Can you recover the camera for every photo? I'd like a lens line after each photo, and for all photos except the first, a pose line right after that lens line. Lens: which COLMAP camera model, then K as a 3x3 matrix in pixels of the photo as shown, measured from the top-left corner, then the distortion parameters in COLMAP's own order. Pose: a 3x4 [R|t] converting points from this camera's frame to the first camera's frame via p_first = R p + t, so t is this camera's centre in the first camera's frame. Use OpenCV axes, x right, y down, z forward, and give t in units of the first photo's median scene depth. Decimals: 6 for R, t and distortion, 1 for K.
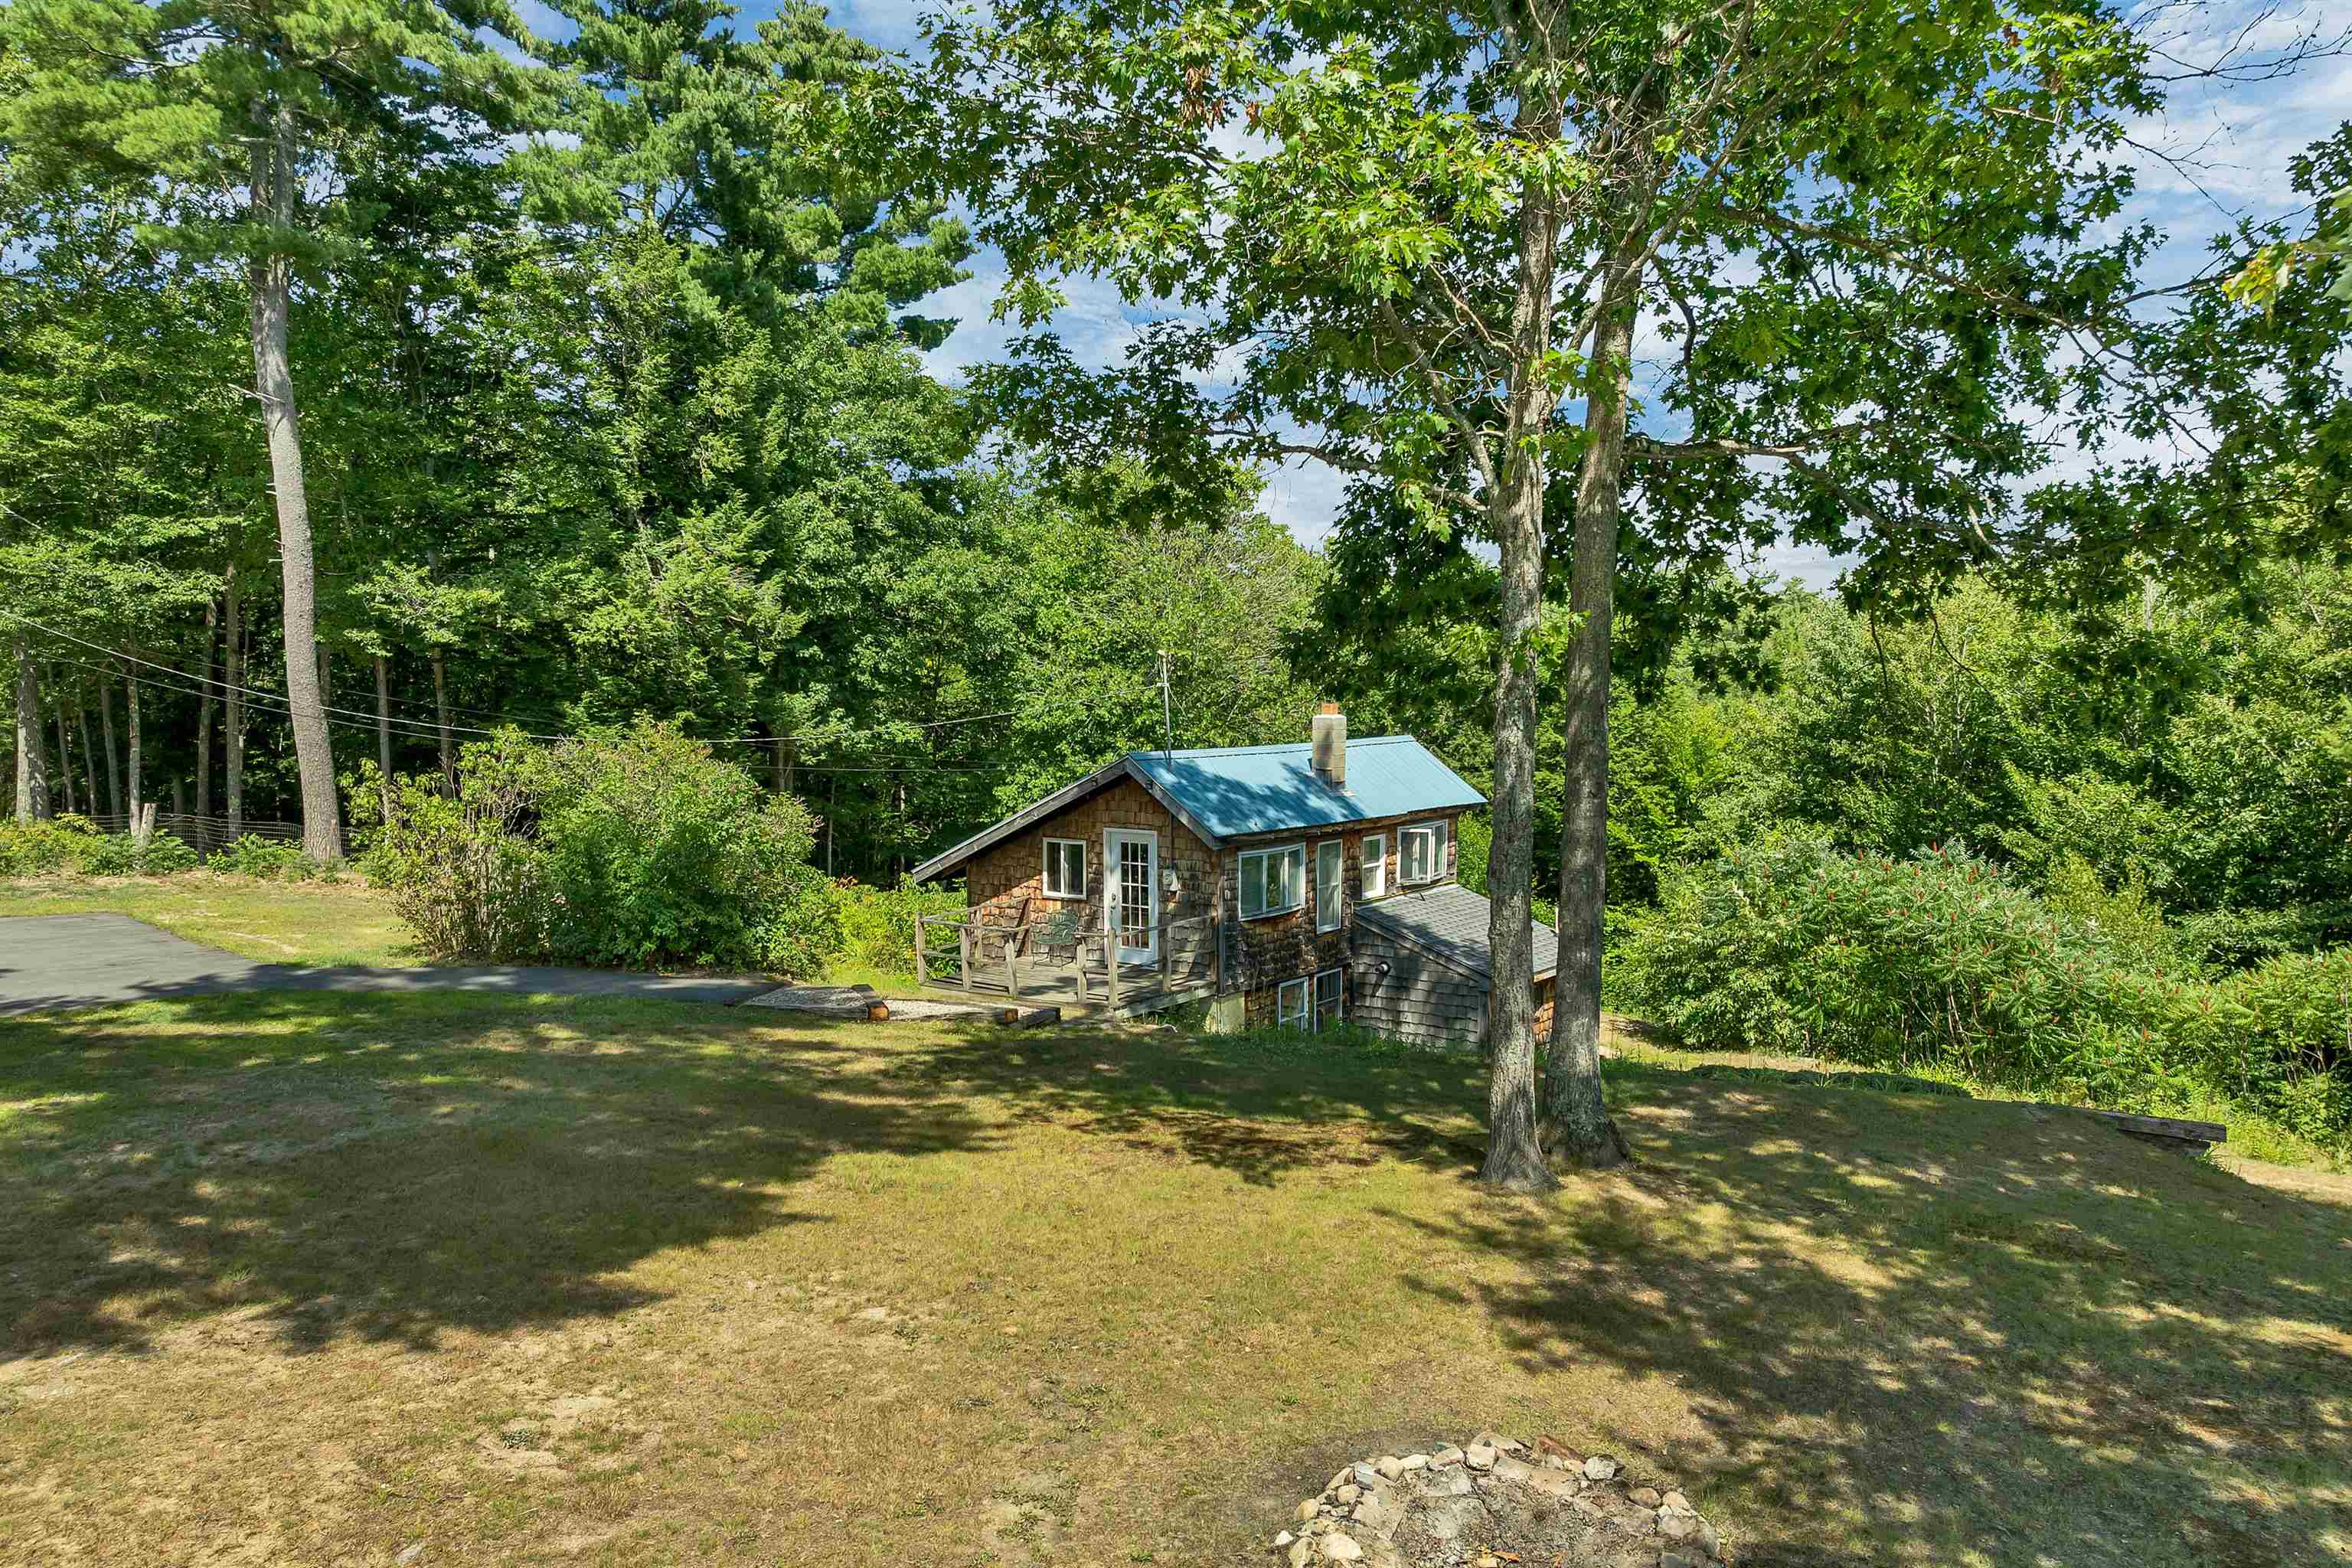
lens RADIAL K [[1725.3, 0, 1169.6], [0, 1725.3, 781.6], [0, 0, 1]] dist [-0.045623, 0.017700]
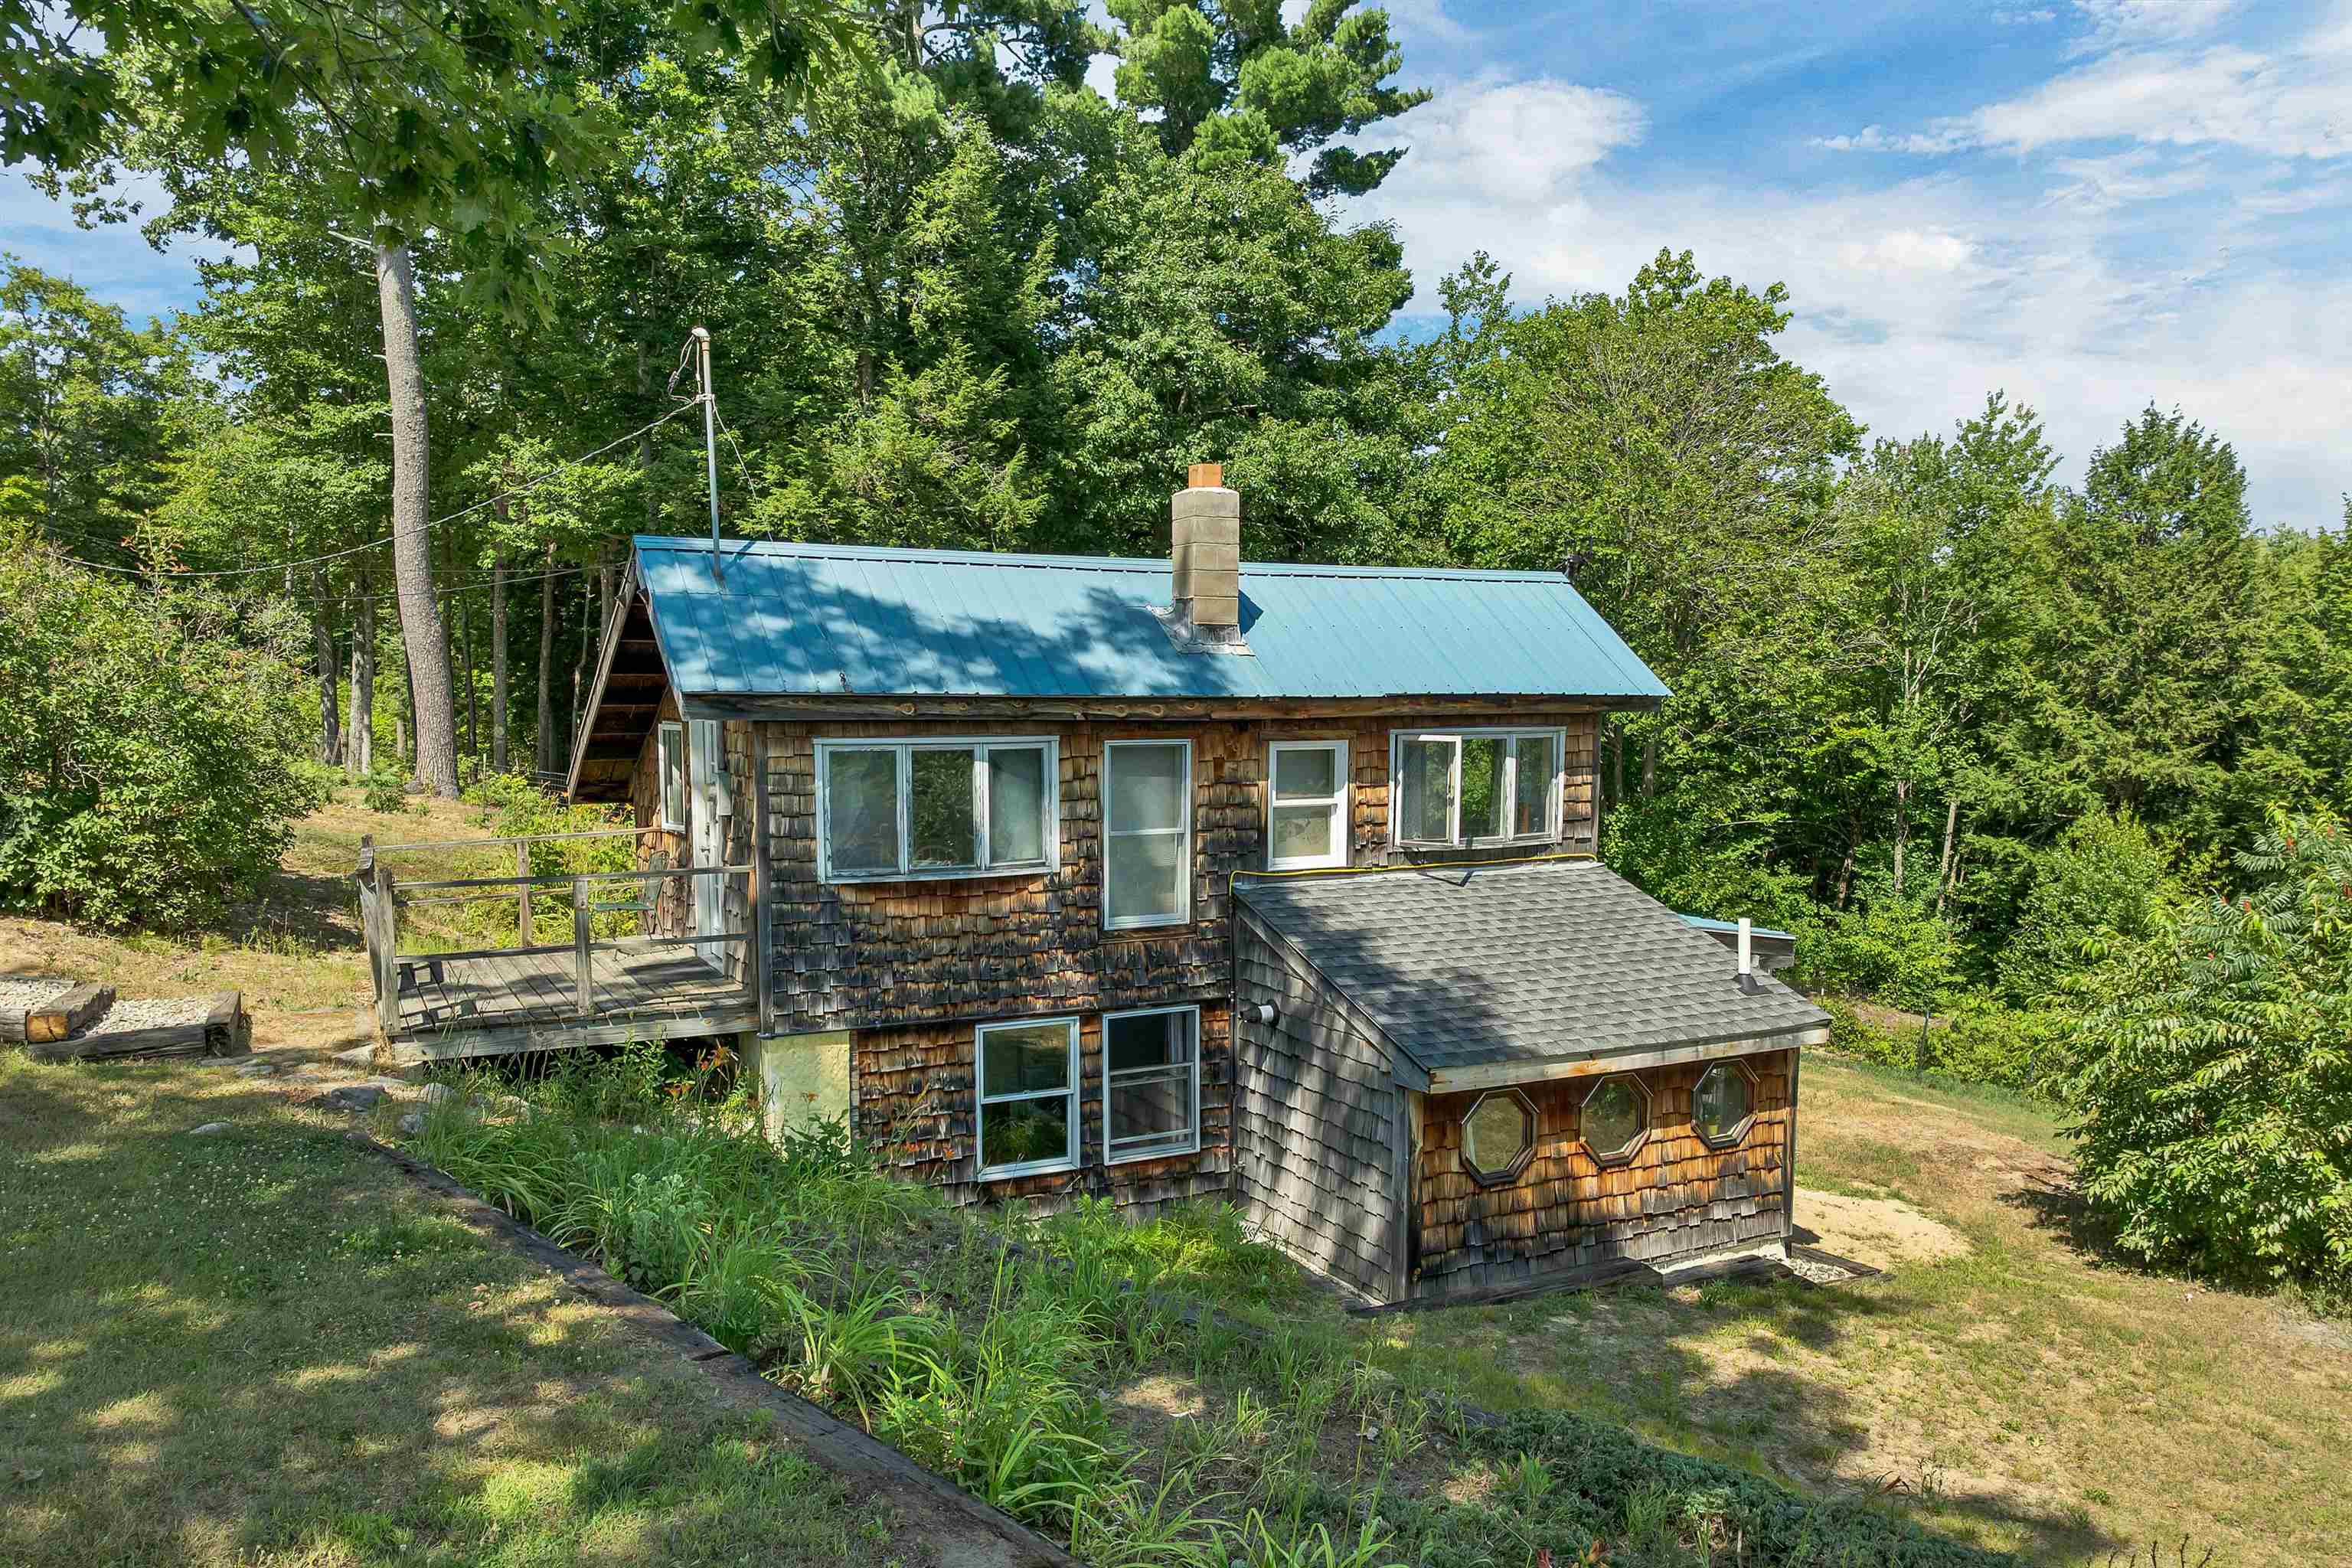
lens RADIAL K [[1725.3, 0, 1183.2], [0, 1725.3, 806.3], [0, 0, 1]] dist [-0.045623, 0.017700]
pose [[0.893590, 0.033694, -0.447618, 0.288183], [-0.031272, 0.999429, 0.012802, 0.041774], [0.447794, 0.002559, 0.894133, 0.514466]]
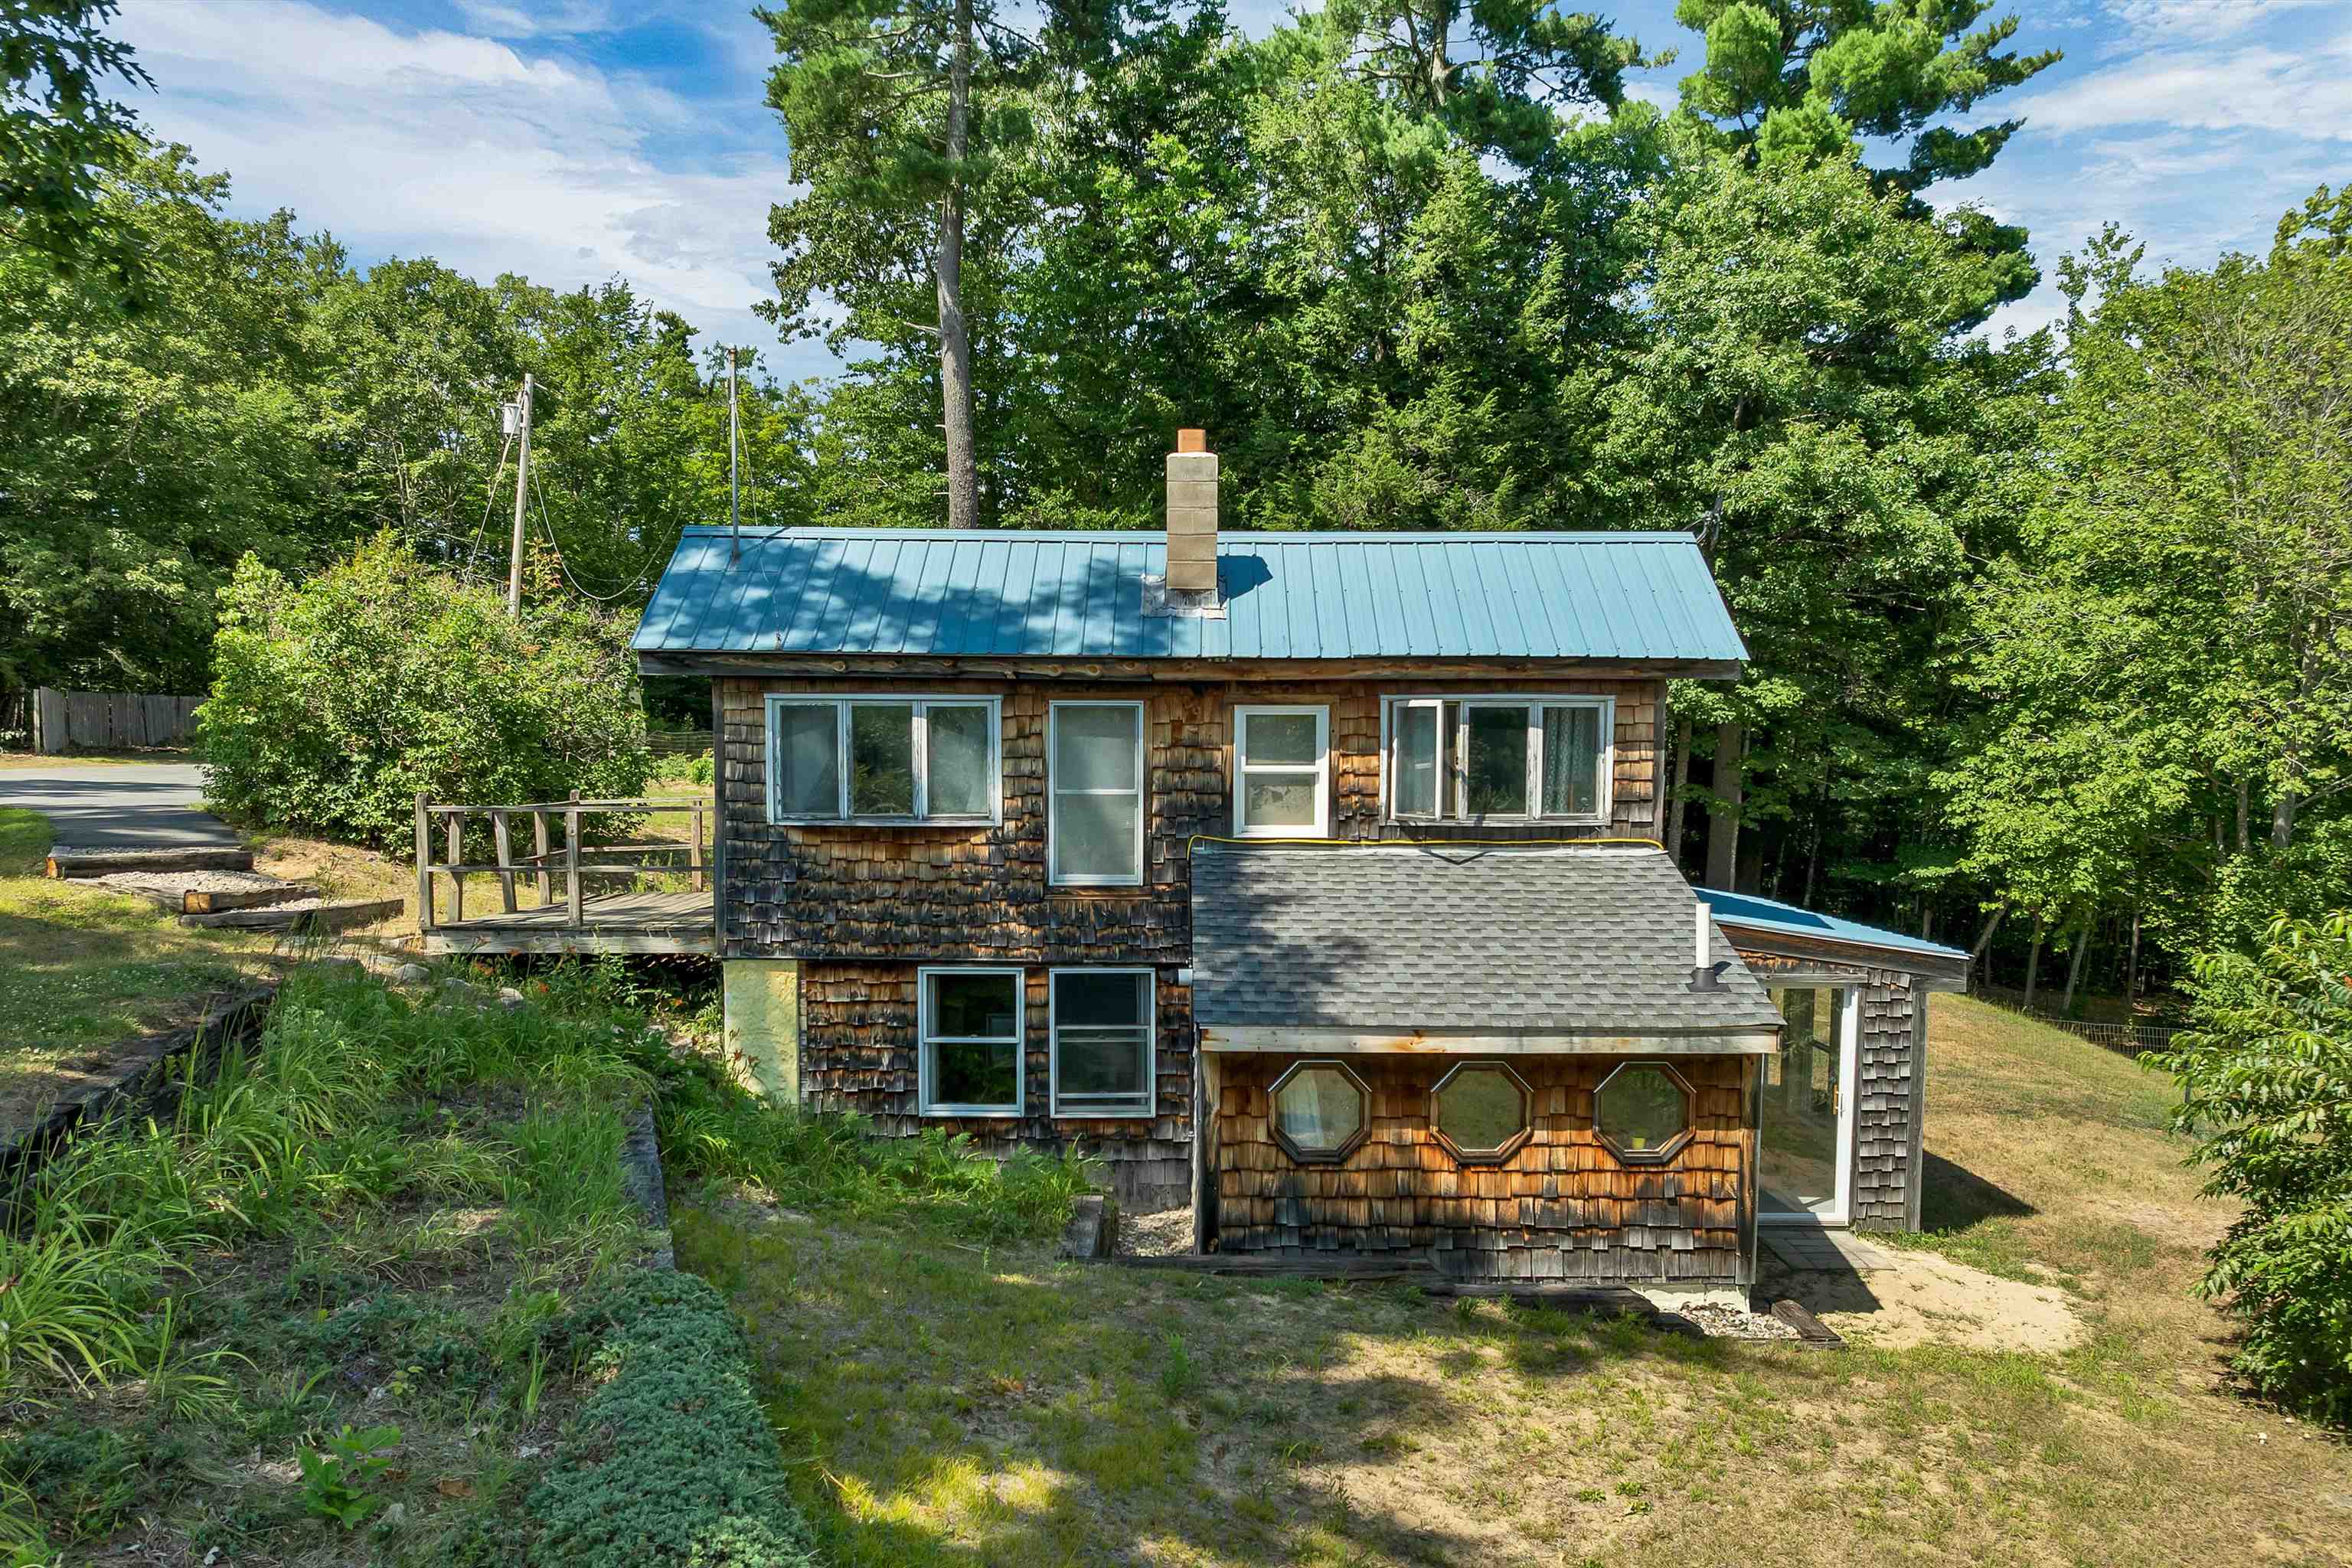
lens RADIAL K [[1725.3, 0, 1227.5], [0, 1725.3, 809.9], [0, 0, 1]] dist [-0.045623, 0.017700]
pose [[0.599577, 0.030715, -0.799728, 0.461204], [-0.057875, 0.998311, -0.005048, 0.059309], [0.798222, 0.049310, 0.600342, 0.662764]]
